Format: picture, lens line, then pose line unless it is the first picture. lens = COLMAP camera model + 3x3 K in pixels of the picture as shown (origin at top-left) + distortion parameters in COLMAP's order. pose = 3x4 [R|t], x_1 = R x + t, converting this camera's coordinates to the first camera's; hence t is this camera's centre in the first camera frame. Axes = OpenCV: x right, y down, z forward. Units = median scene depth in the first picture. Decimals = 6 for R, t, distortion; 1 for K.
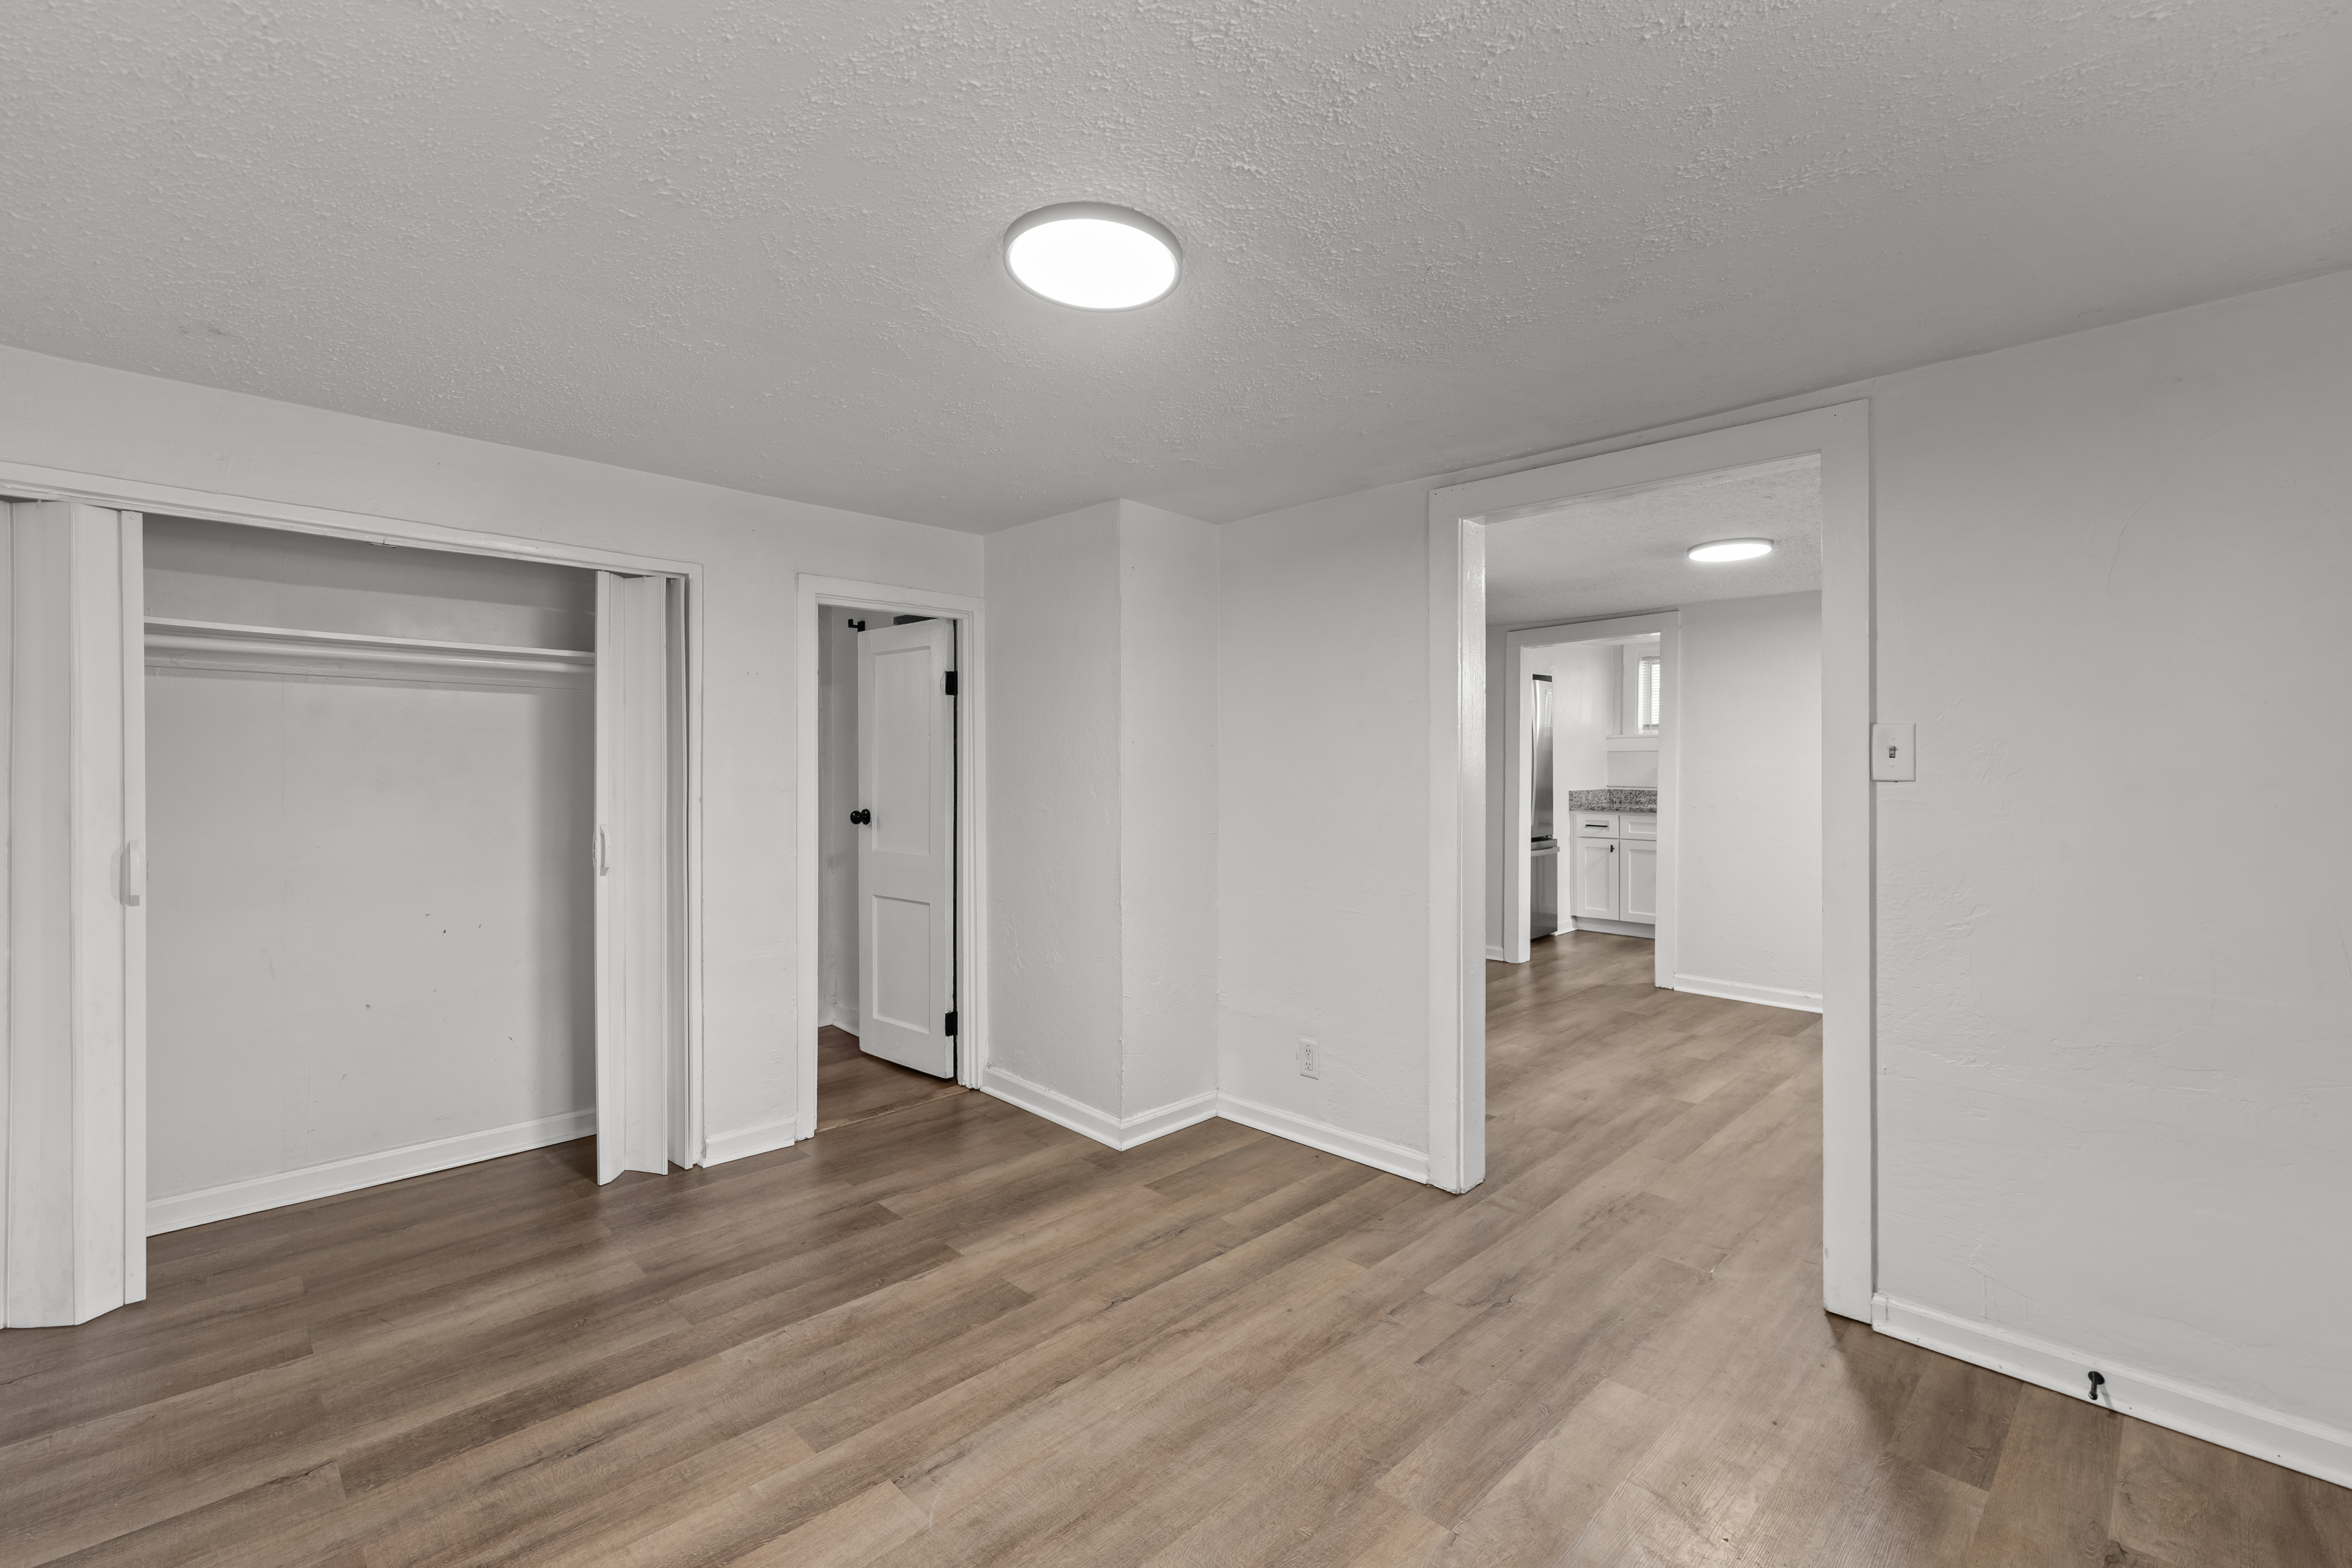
lens RADIAL K [[1027.2, 0, 1179.2], [0, 1027.2, 762.4], [0, 0, 1]] dist [0.000836, -0.000063]
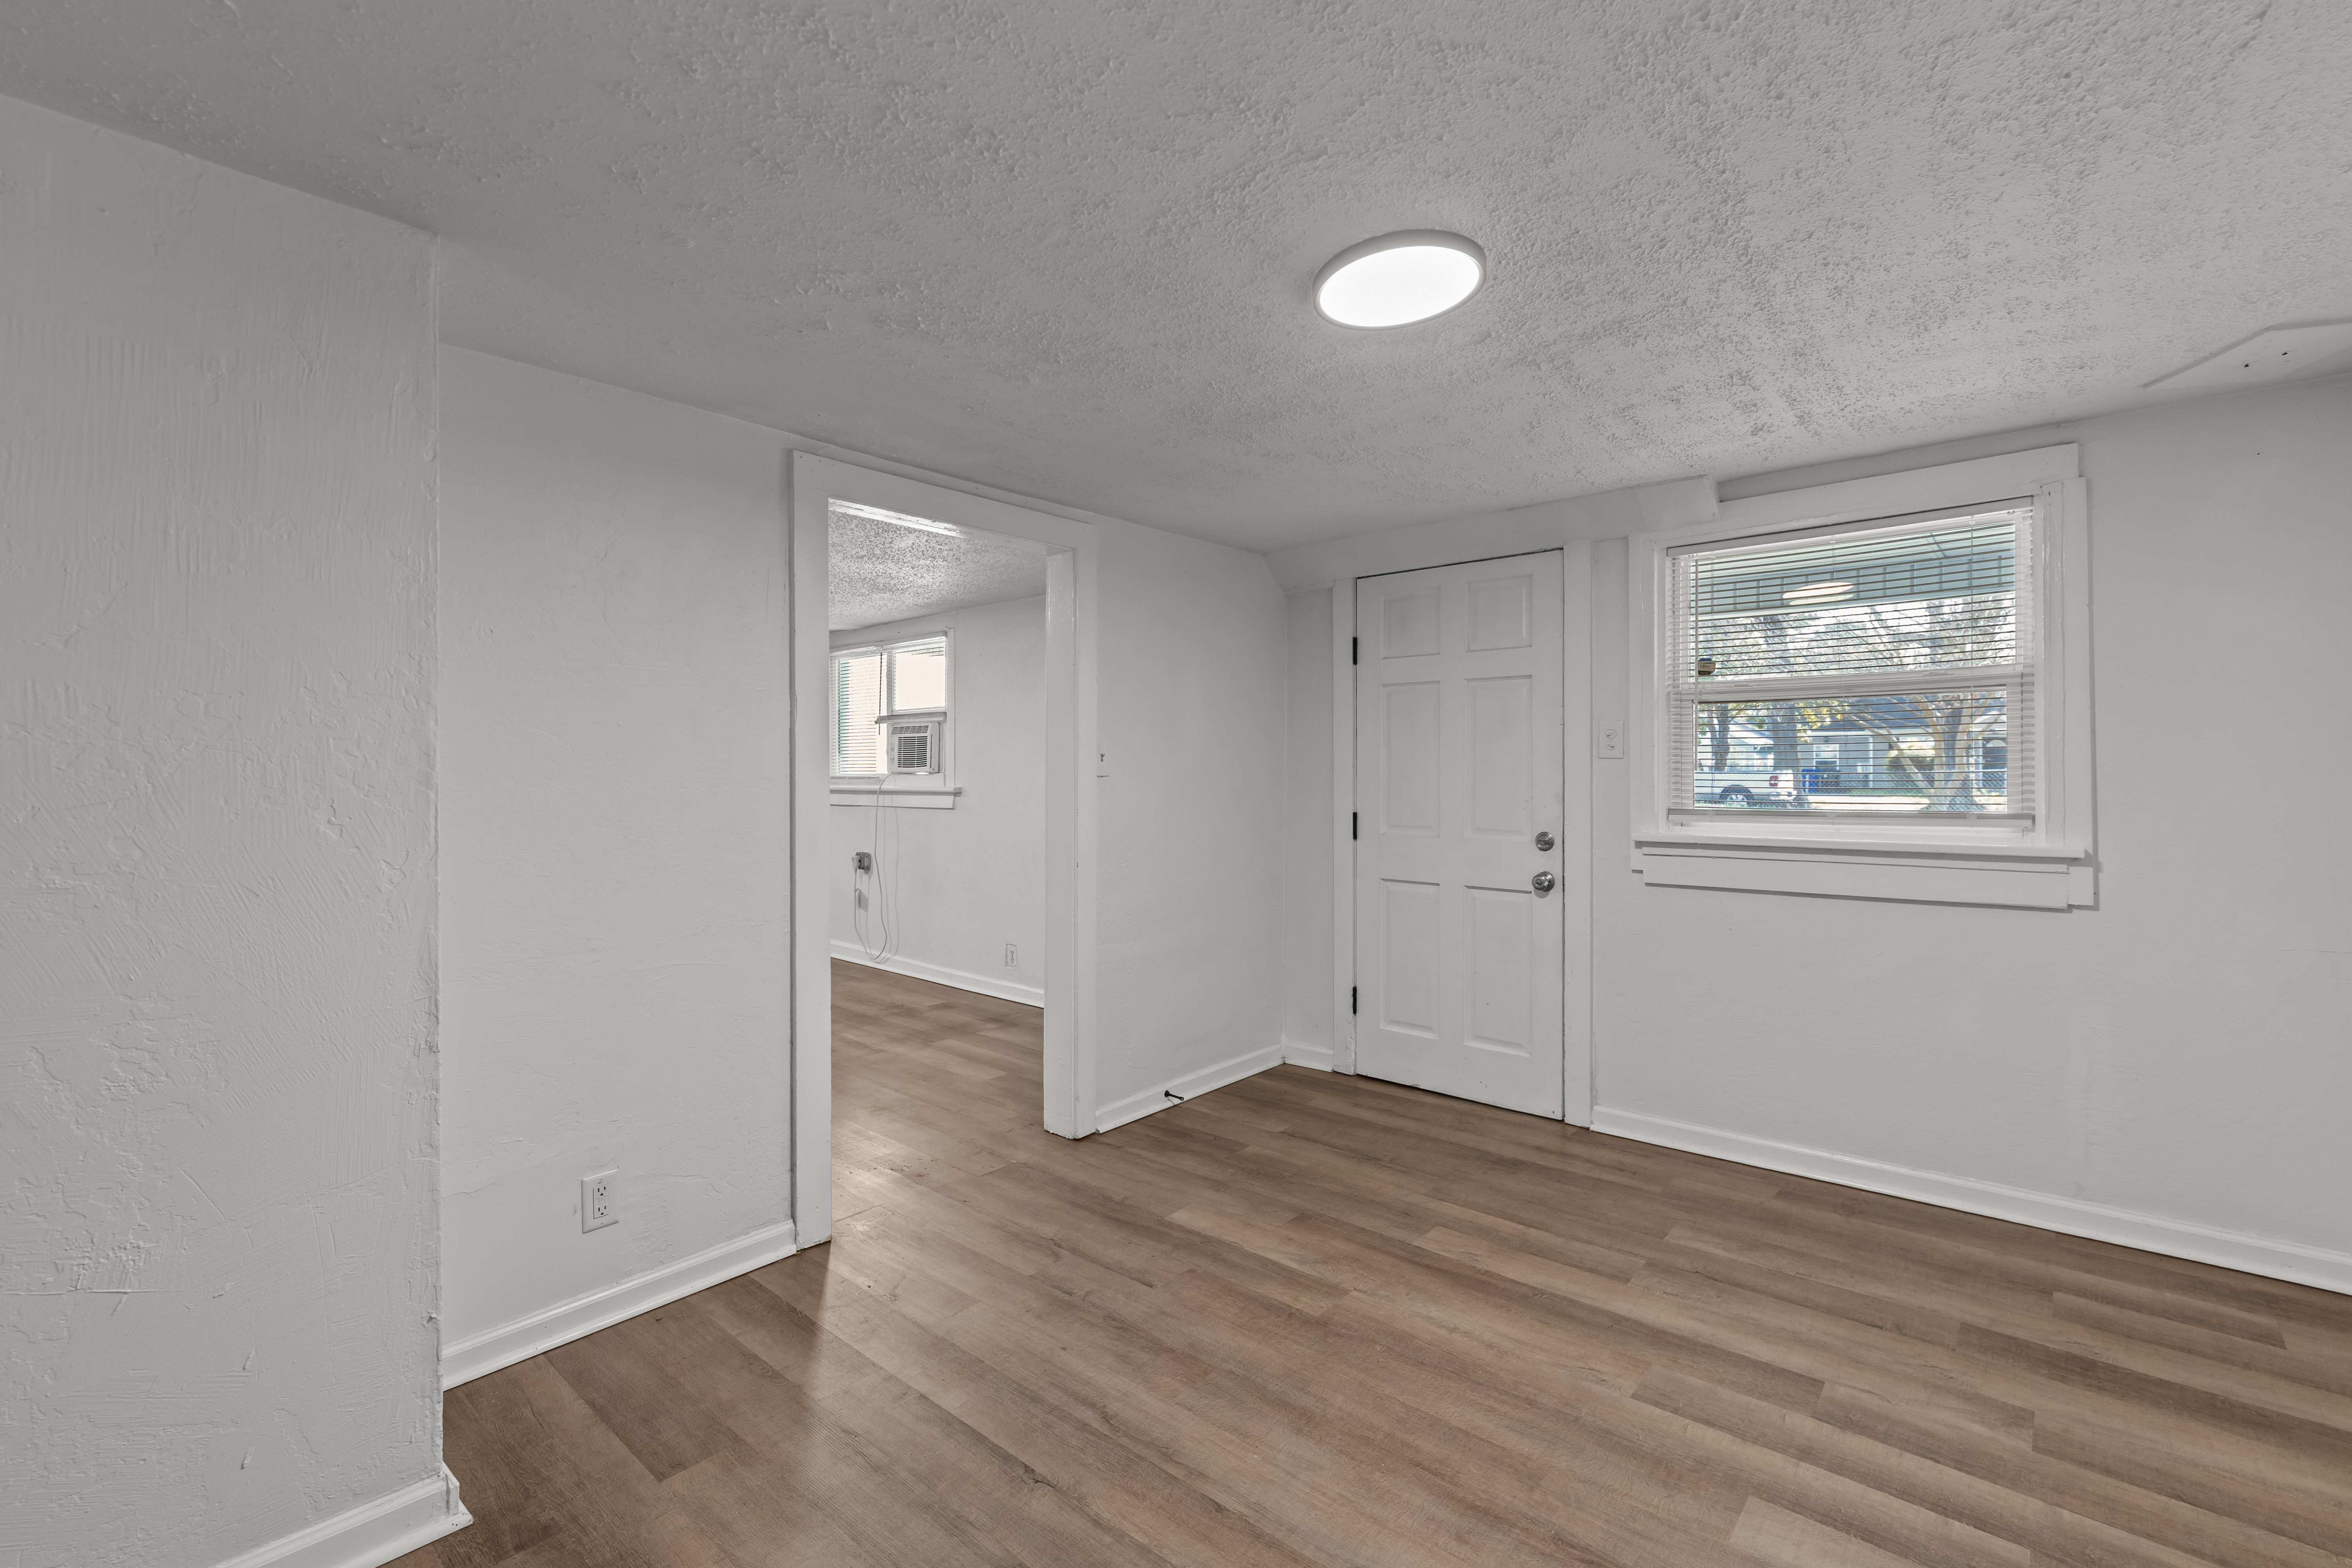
lens RADIAL K [[1009.3, 0, 1175.3], [0, 1009.3, 779.3], [0, 0, 1]] dist [0.000467, -0.000104]
pose [[-0.067975, -0.010485, 0.997632, -0.622589], [0.003455, 0.999936, 0.010745, 0.004252], [-0.997681, 0.004177, -0.067935, 0.736090]]
